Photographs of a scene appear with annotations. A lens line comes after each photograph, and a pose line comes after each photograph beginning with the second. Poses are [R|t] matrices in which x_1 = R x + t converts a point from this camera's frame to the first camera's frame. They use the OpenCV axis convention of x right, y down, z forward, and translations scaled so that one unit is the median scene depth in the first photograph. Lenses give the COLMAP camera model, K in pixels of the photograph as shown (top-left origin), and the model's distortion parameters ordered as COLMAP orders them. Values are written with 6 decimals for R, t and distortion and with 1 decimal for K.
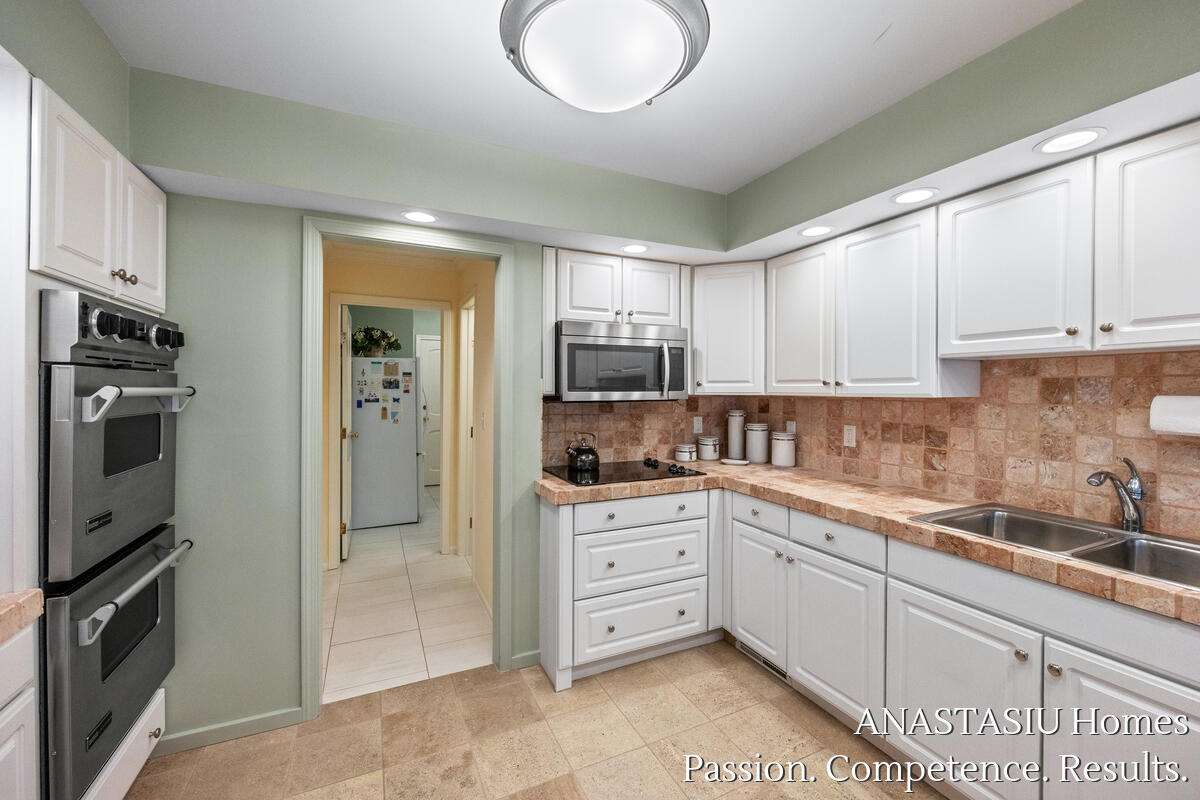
lens RADIAL K [[478.2, 0, 602.2], [0, 478.2, 392.5], [0, 0, 1]] dist [-0.008207, 0.000875]
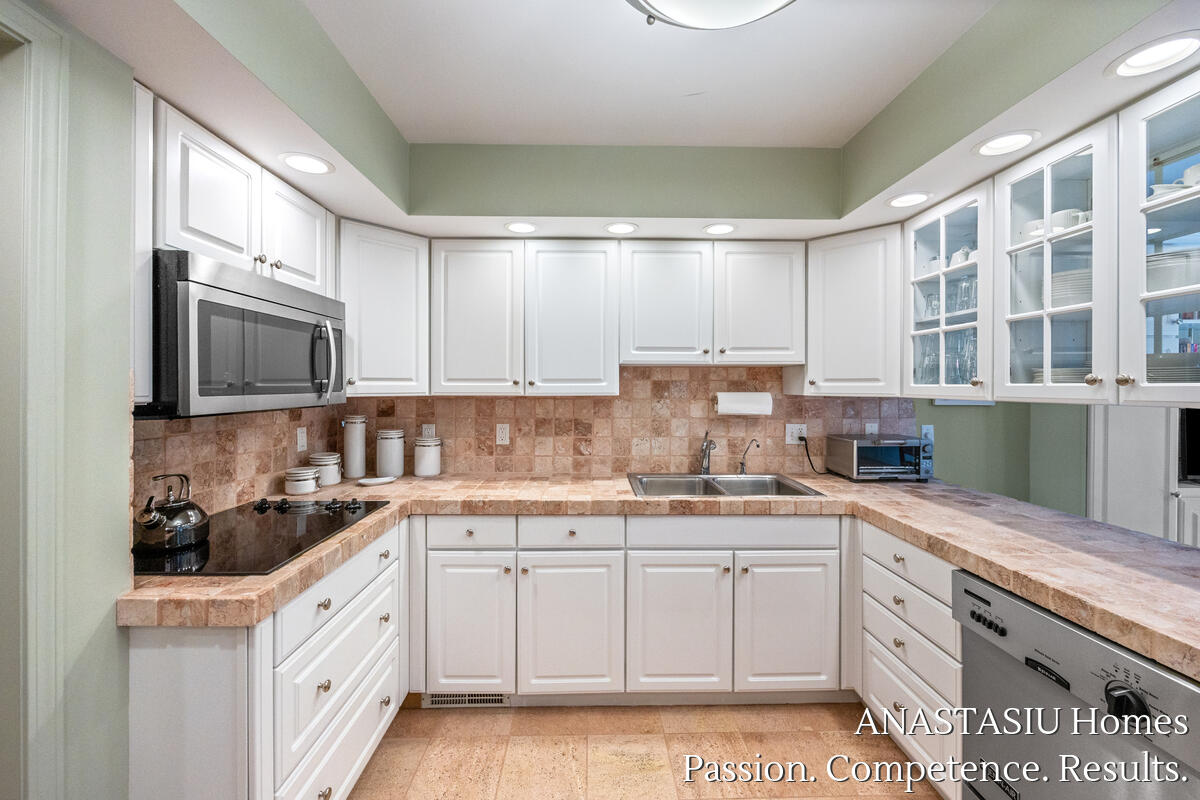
lens RADIAL K [[478.2, 0, 590.5], [0, 478.2, 388.1], [0, 0, 1]] dist [-0.008207, 0.000875]
pose [[0.419544, -0.001503, 0.907734, -0.377948], [0.007280, 0.999972, -0.001709, -0.005447], [-0.907706, 0.007325, 0.419543, 0.451602]]
